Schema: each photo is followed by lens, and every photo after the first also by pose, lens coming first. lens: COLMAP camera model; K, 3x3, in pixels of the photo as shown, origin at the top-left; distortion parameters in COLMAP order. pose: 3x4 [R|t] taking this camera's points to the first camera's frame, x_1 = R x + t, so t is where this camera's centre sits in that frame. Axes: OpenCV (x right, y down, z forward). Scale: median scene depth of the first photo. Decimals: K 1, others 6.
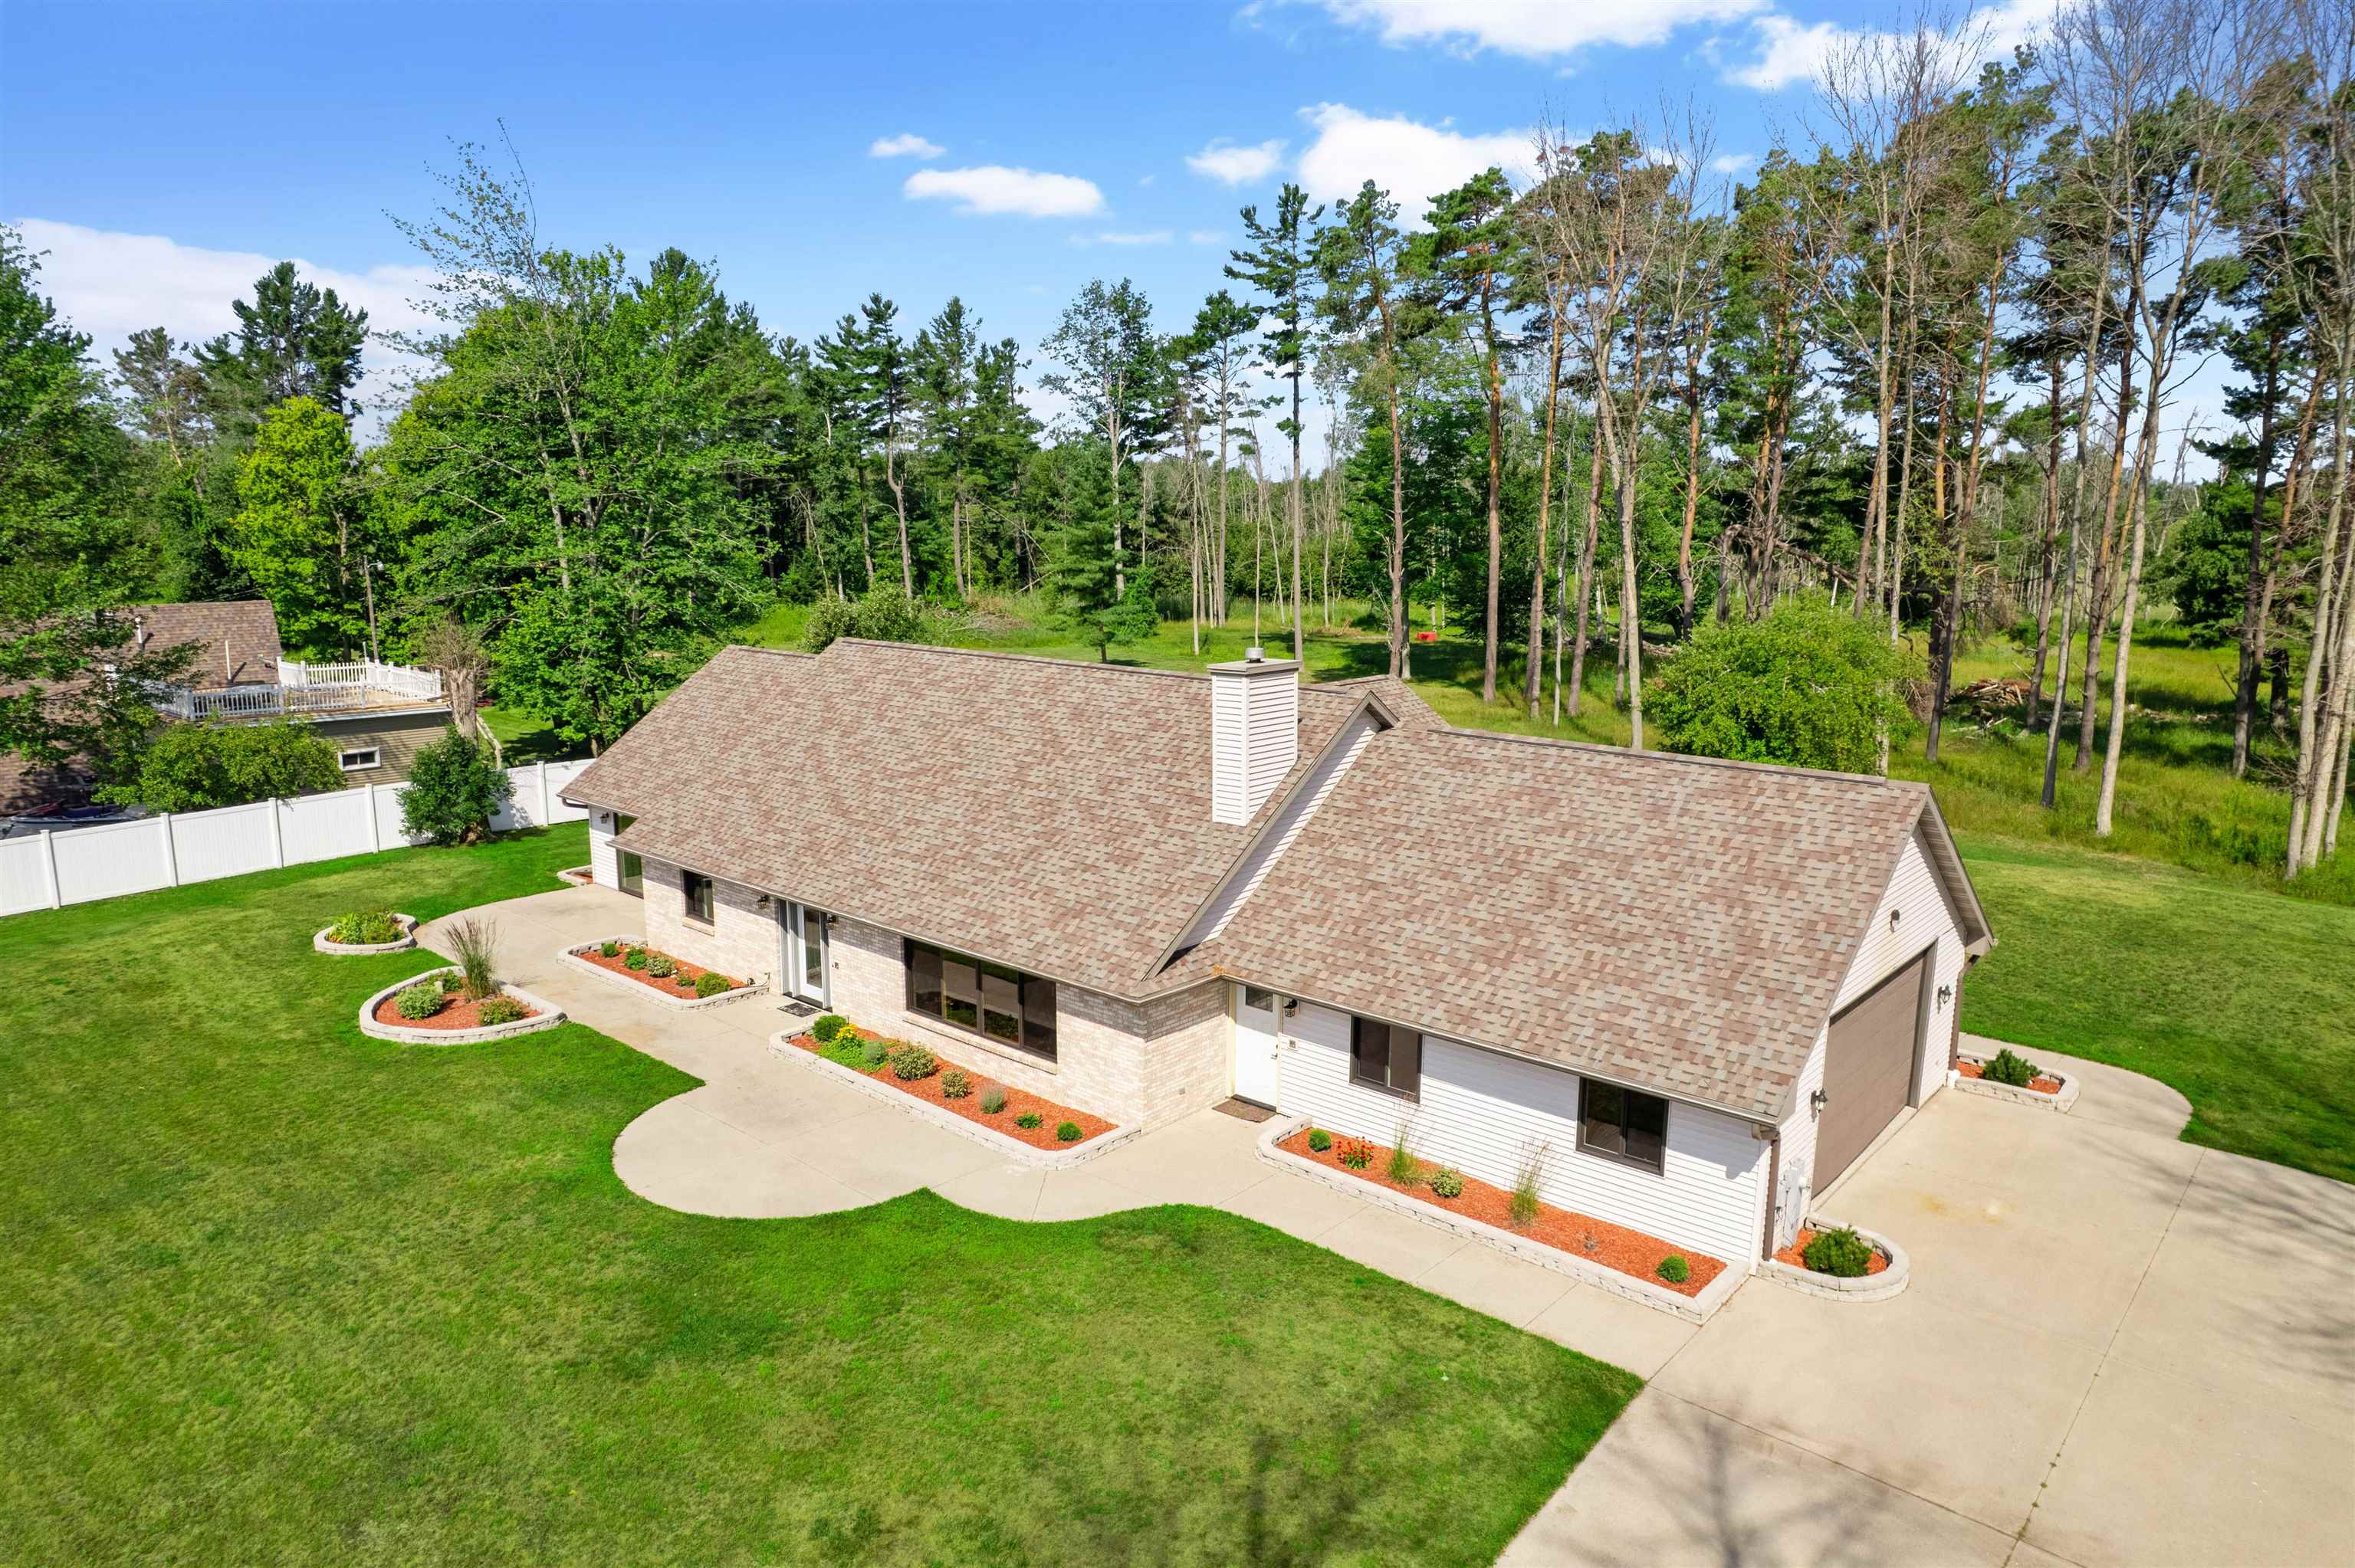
lens RADIAL K [[1550.0, 0, 1227.3], [0, 1550.0, 788.7], [0, 0, 1]] dist [-0.073666, 0.097350]
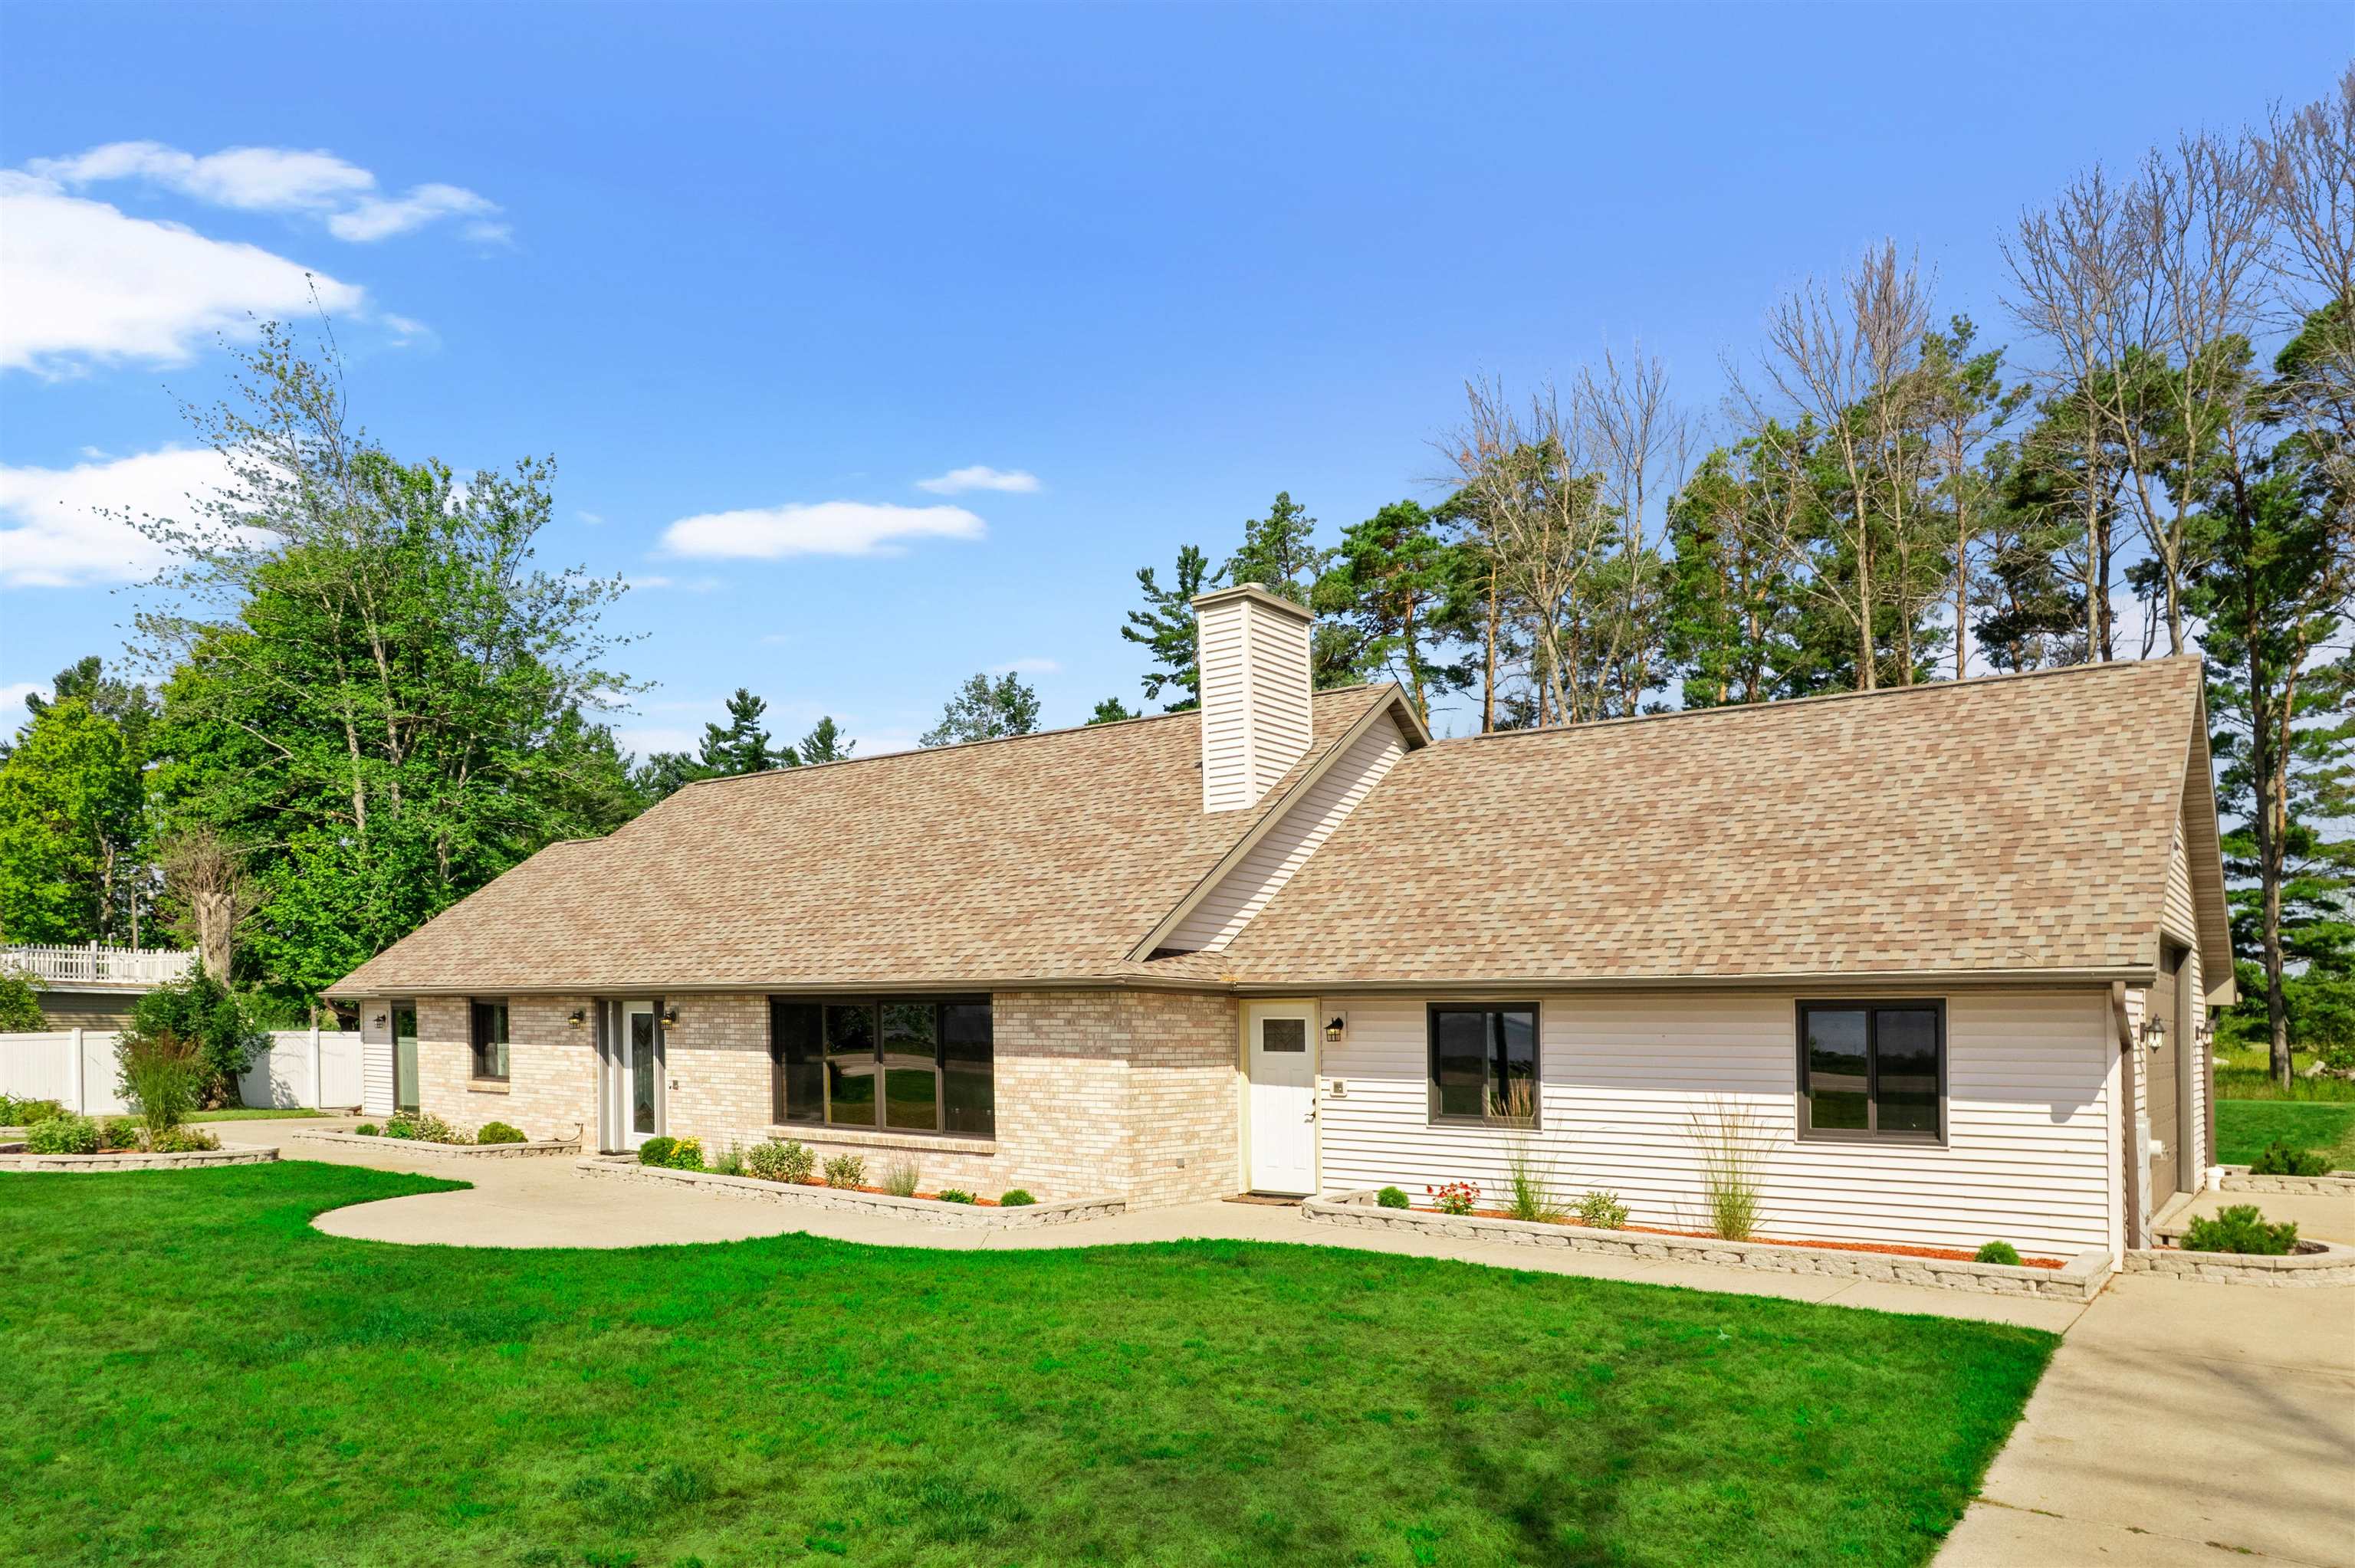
lens RADIAL K [[1657.4, 0, 1189.0], [0, 1657.4, 986.3], [0, 0, 1]] dist [-0.089632, 0.110382]
pose [[0.998536, -0.027773, 0.046421, -0.044799], [0.035975, 0.981806, -0.186446, 0.200353], [-0.040398, 0.187843, 0.981368, 0.211004]]
